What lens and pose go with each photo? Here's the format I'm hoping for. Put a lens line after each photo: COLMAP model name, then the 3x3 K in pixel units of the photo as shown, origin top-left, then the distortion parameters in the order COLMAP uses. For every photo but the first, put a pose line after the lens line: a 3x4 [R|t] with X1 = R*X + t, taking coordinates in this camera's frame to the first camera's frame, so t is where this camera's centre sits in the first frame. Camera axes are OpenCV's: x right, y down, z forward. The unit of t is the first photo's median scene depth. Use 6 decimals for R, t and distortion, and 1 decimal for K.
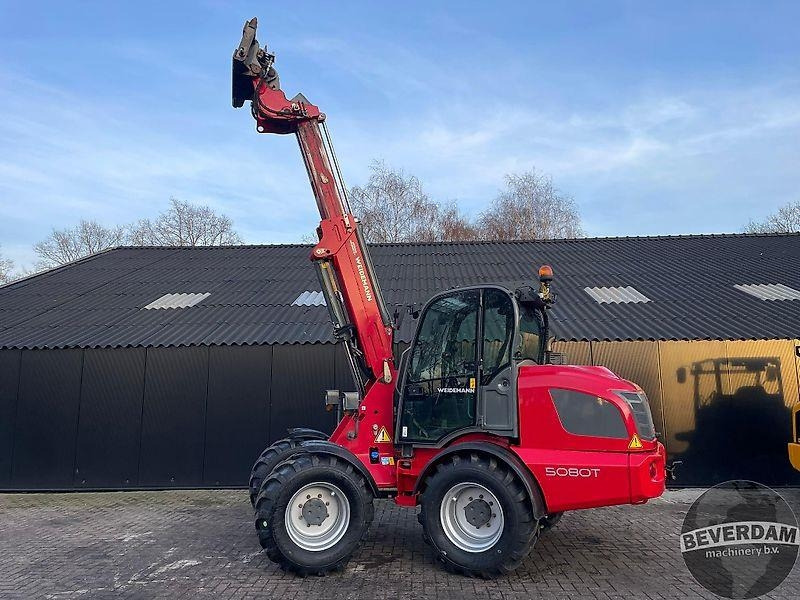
lens RADIAL K [[556.7, 0, 400.0], [0, 556.7, 300.0], [0, 0, 1]] dist [0.037363, -0.040837]
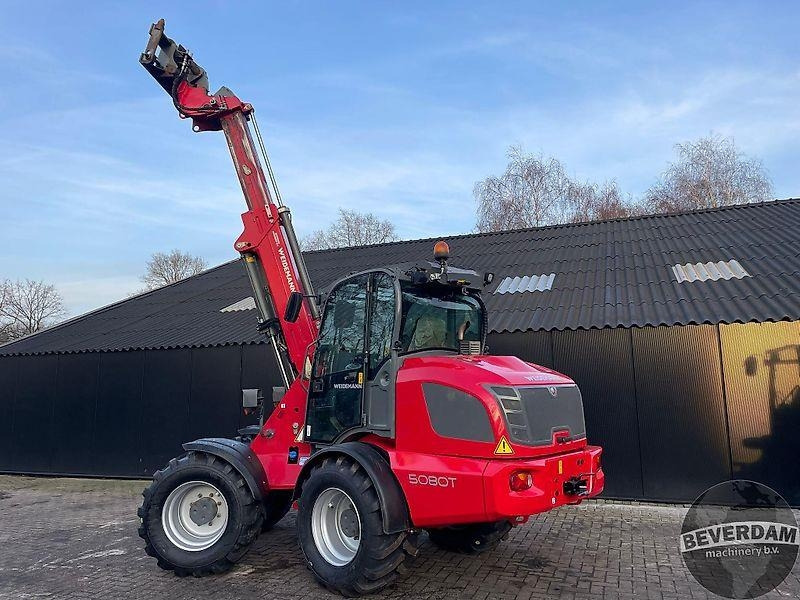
lens RADIAL K [[566.3, 0, 396.9], [0, 566.3, 302.5], [0, 0, 1]] dist [0.039425, -0.049850]
pose [[0.955806, -0.049503, -0.289800, 0.418559], [0.052191, 0.998636, 0.001548, 0.026754], [0.289328, -0.016604, 0.957086, 0.130954]]
